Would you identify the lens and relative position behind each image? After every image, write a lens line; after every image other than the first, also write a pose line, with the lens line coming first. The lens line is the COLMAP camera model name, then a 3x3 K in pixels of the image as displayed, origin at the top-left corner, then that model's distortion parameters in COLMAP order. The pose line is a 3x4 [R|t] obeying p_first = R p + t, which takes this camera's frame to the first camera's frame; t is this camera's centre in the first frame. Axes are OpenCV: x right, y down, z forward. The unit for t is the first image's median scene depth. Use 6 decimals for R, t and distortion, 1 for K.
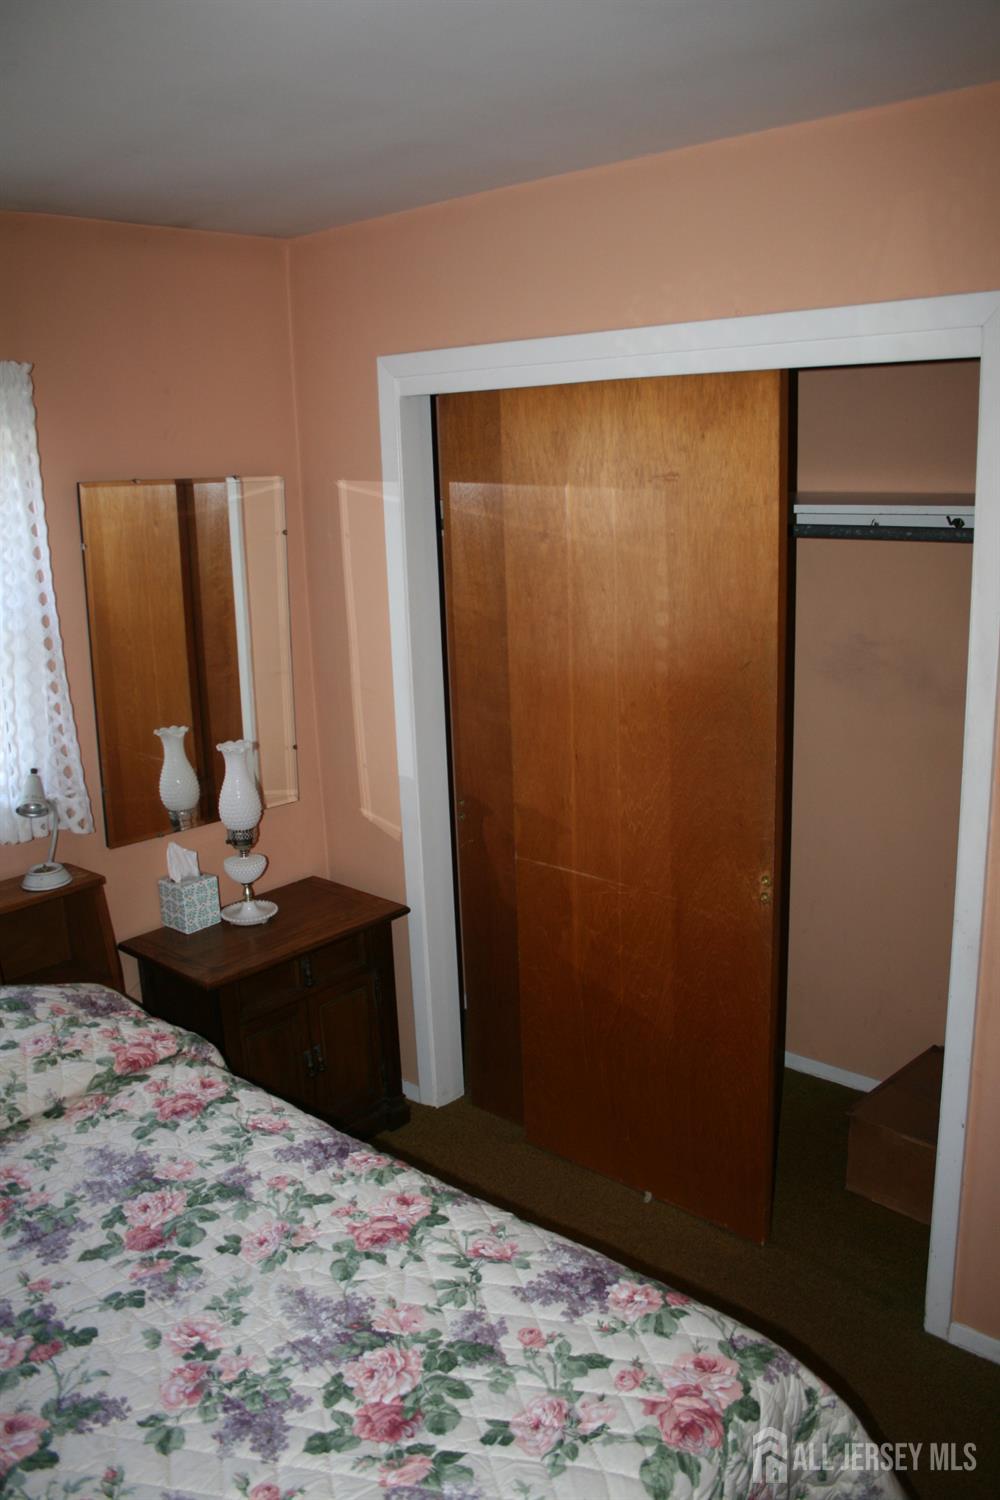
lens RADIAL K [[1258.3, 0, 507.6], [0, 1258.3, 755.2], [0, 0, 1]] dist [-0.154076, 0.127954]
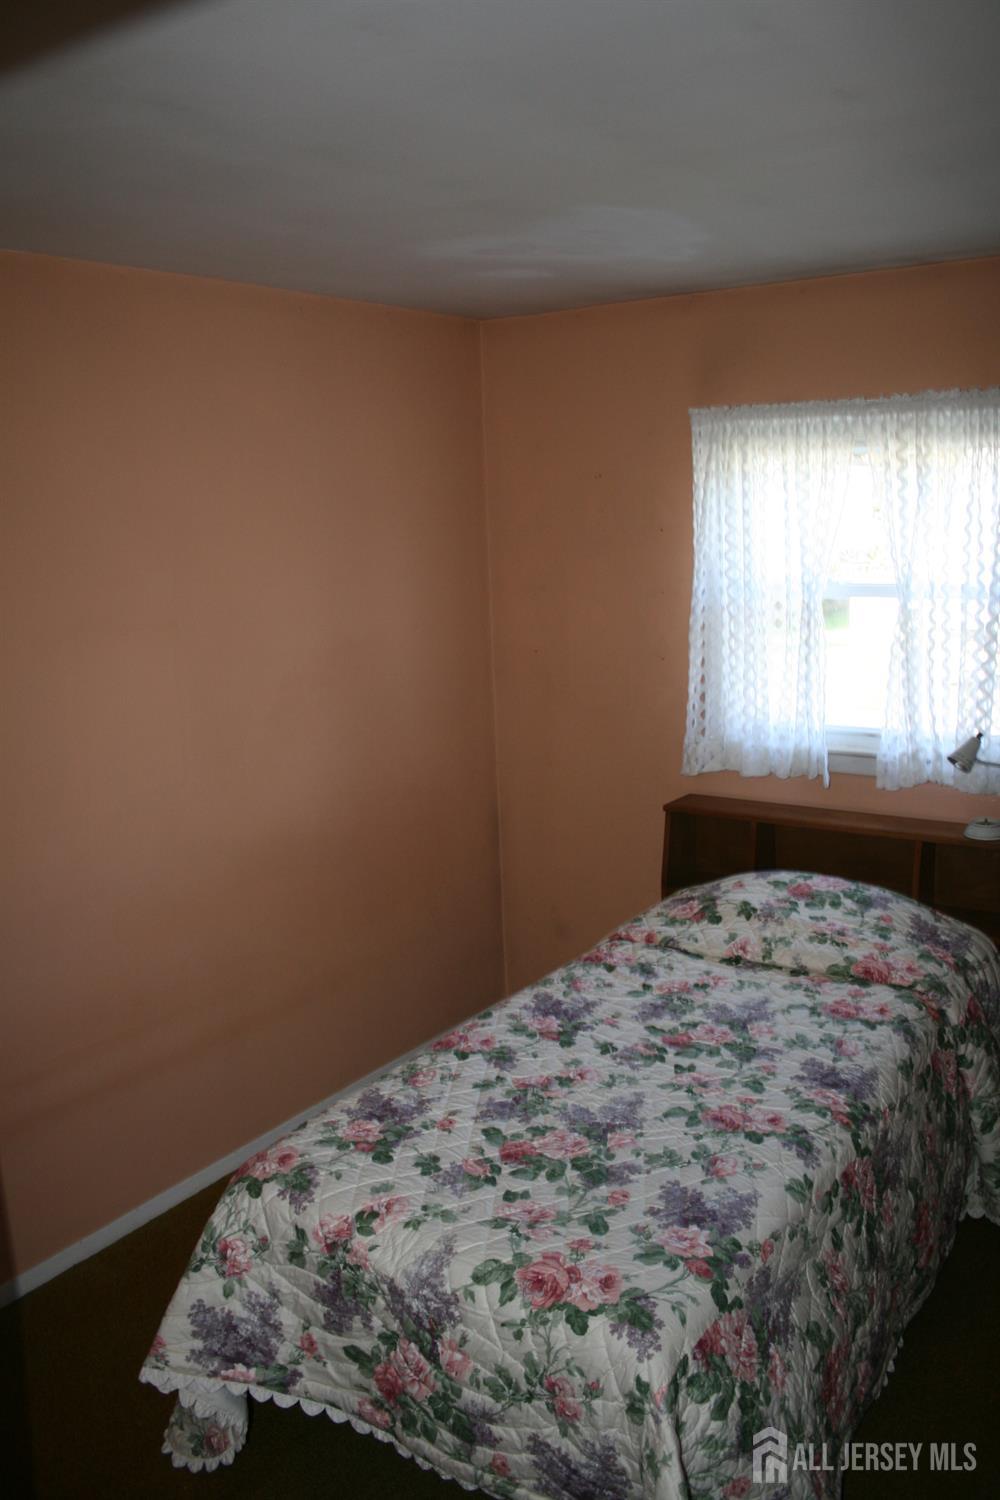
lens RADIAL K [[1258.3, 0, 508.0], [0, 1258.3, 747.4], [0, 0, 1]] dist [-0.154076, 0.127954]
pose [[0.114158, 0.212891, -0.970384, 1.165387], [-0.199875, 0.961719, 0.187476, -0.174433], [0.973148, 0.172554, 0.152339, 0.656994]]
